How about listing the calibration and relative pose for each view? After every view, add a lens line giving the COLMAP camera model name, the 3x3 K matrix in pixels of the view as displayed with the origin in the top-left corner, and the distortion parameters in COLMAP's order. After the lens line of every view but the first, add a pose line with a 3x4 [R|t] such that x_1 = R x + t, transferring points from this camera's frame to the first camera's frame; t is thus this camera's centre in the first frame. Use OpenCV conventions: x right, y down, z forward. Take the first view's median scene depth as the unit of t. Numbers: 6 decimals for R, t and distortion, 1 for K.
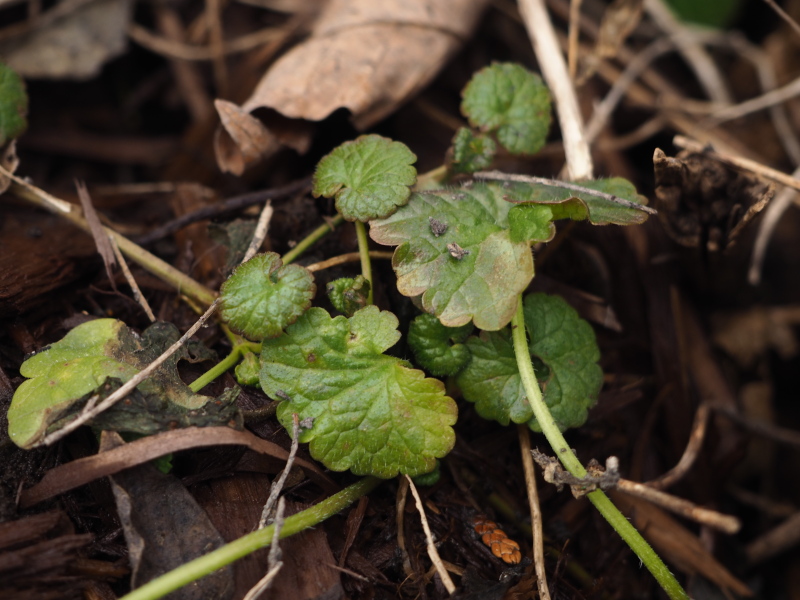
lens RADIAL K [[1991.5, 0, 400.0], [0, 1991.5, 300.0], [0, 0, 1]] dist [-0.016477, 0.317677]
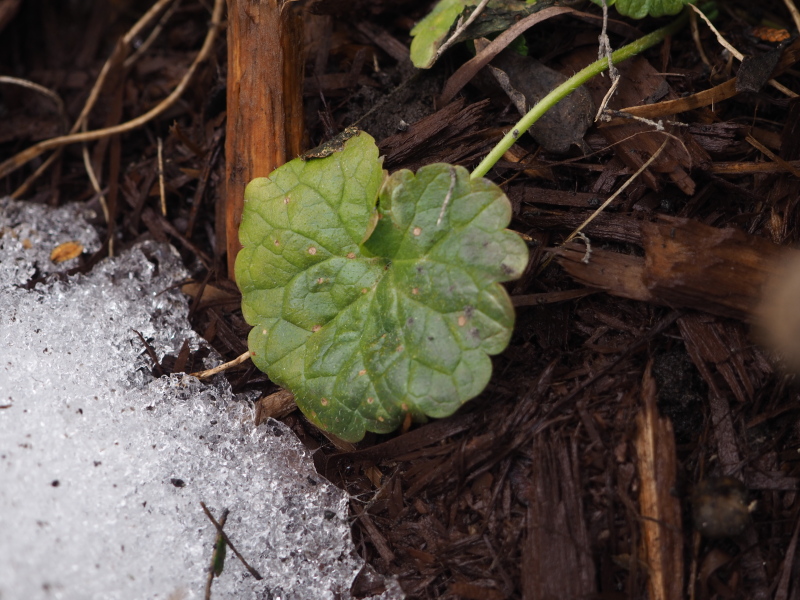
lens RADIAL K [[1991.5, 0, 400.0], [0, 1991.5, 300.0], [0, 0, 1]] dist [-0.016477, 0.317677]
pose [[0.924170, -0.332228, -0.188505, 0.010291], [0.318668, 0.942673, -0.099086, 0.356025], [0.210618, 0.031502, 0.977061, -0.402695]]
